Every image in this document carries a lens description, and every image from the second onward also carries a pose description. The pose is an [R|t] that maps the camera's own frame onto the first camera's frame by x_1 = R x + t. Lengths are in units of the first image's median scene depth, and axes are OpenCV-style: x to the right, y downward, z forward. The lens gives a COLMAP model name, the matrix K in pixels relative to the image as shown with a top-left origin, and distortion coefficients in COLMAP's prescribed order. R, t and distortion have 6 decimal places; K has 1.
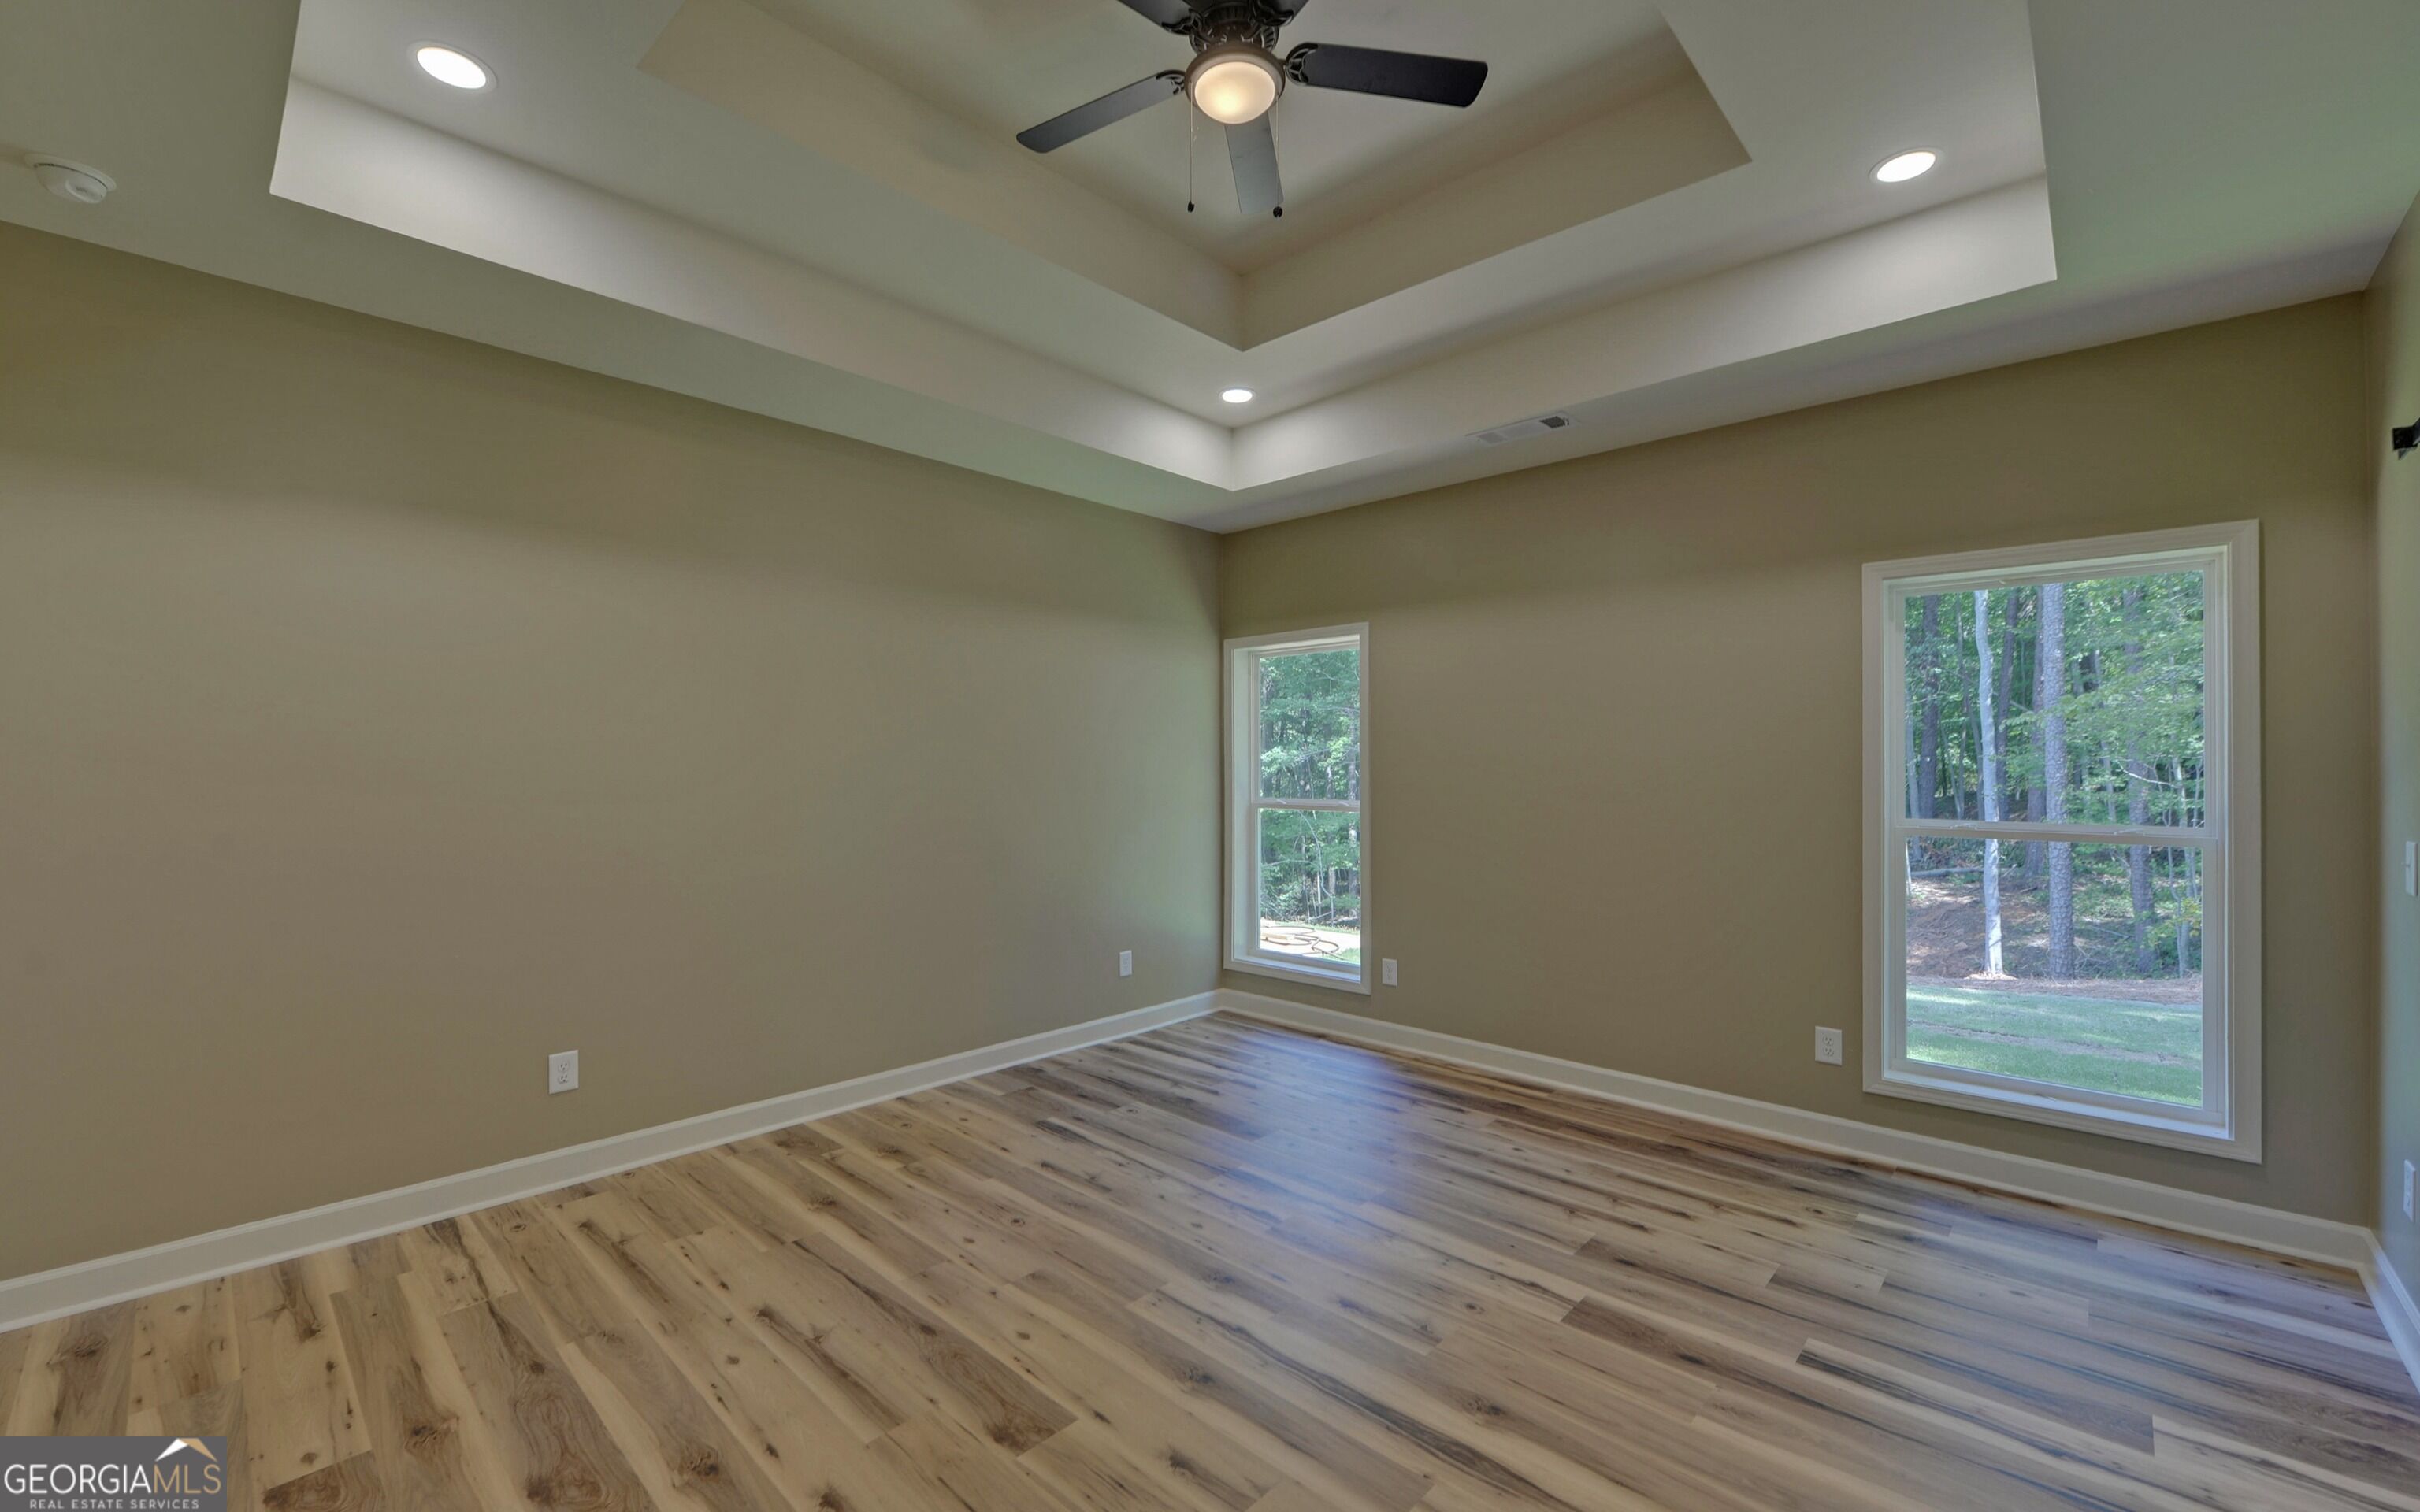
lens RADIAL K [[968.3, 0, 1190.6], [0, 968.3, 761.1], [0, 0, 1]] dist [-0.006086, -0.001379]
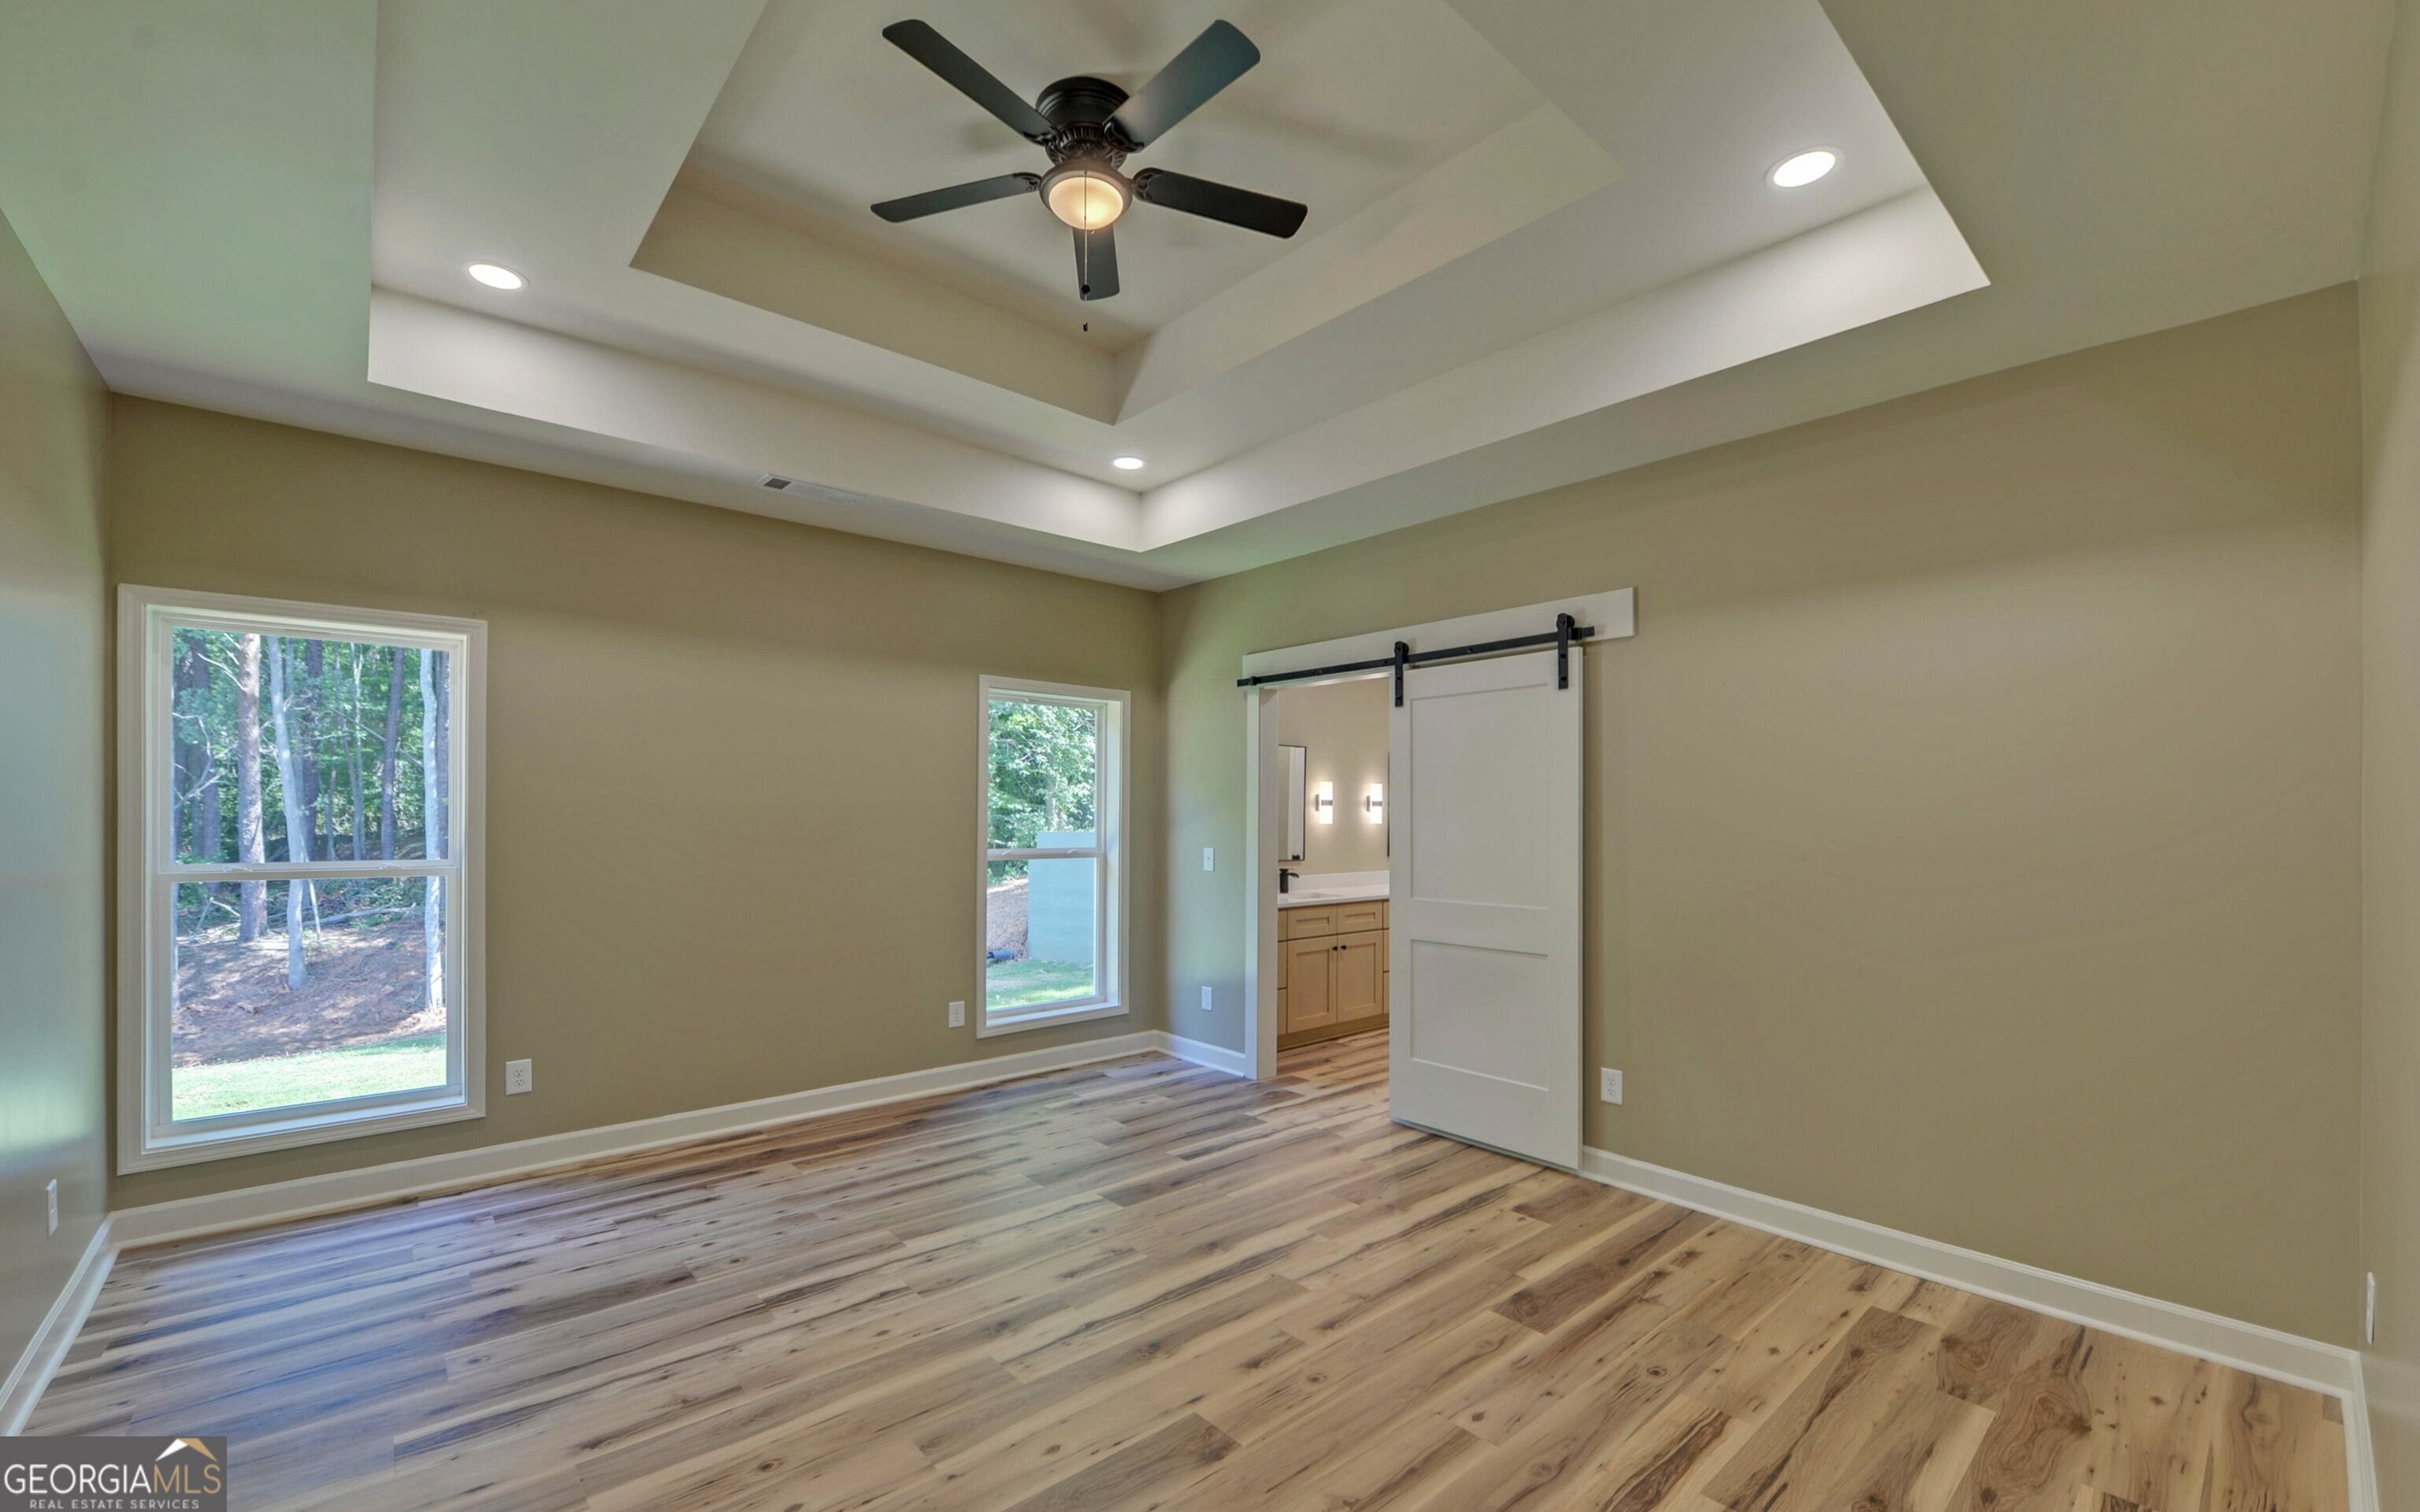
lens RADIAL K [[968.3, 0, 1205.0], [0, 968.3, 803.5], [0, 0, 1]] dist [-0.006086, -0.001379]
pose [[0.096166, 0.009209, 0.995323, -0.843096], [-0.012321, 0.999892, -0.008060, -0.004123], [-0.995289, -0.011488, 0.096269, 0.615075]]
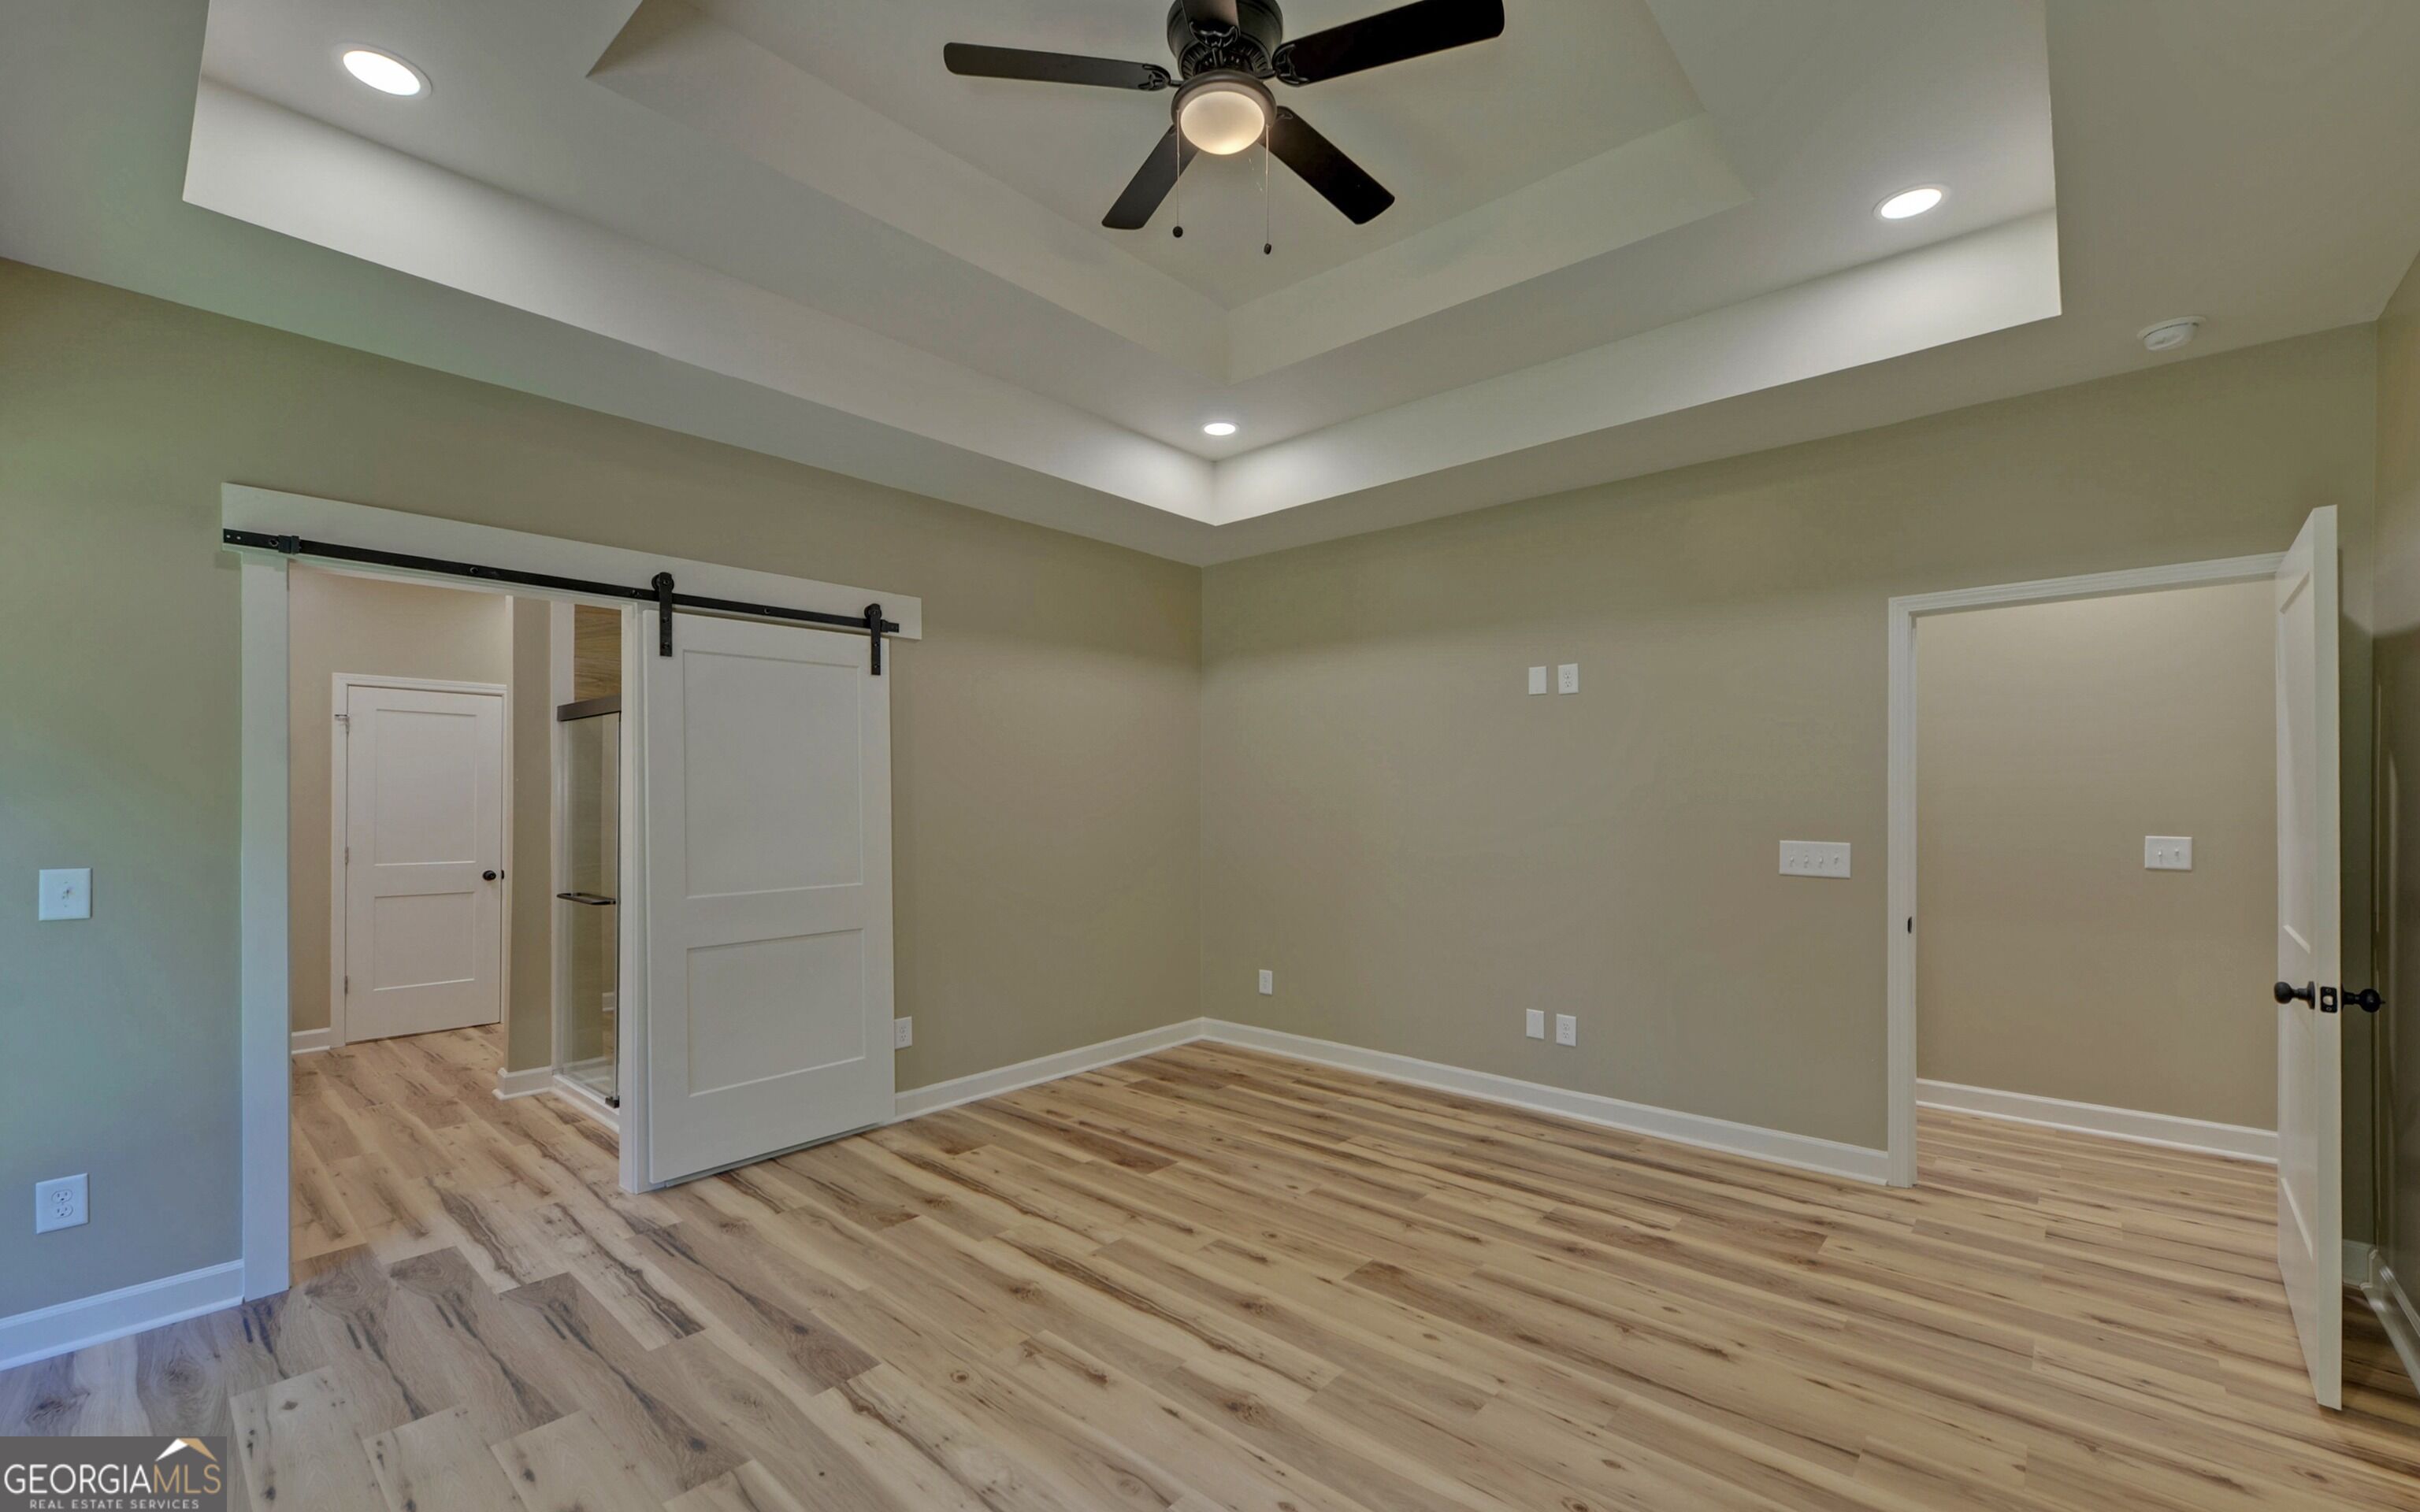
lens RADIAL K [[968.3, 0, 1191.2], [0, 968.3, 803.1], [0, 0, 1]] dist [-0.006086, -0.001379]
pose [[-0.999756, -0.002125, -0.021990, 0.082255], [-0.001971, 0.999973, -0.007057, 0.030556], [0.022004, -0.007012, -0.999733, 1.598195]]
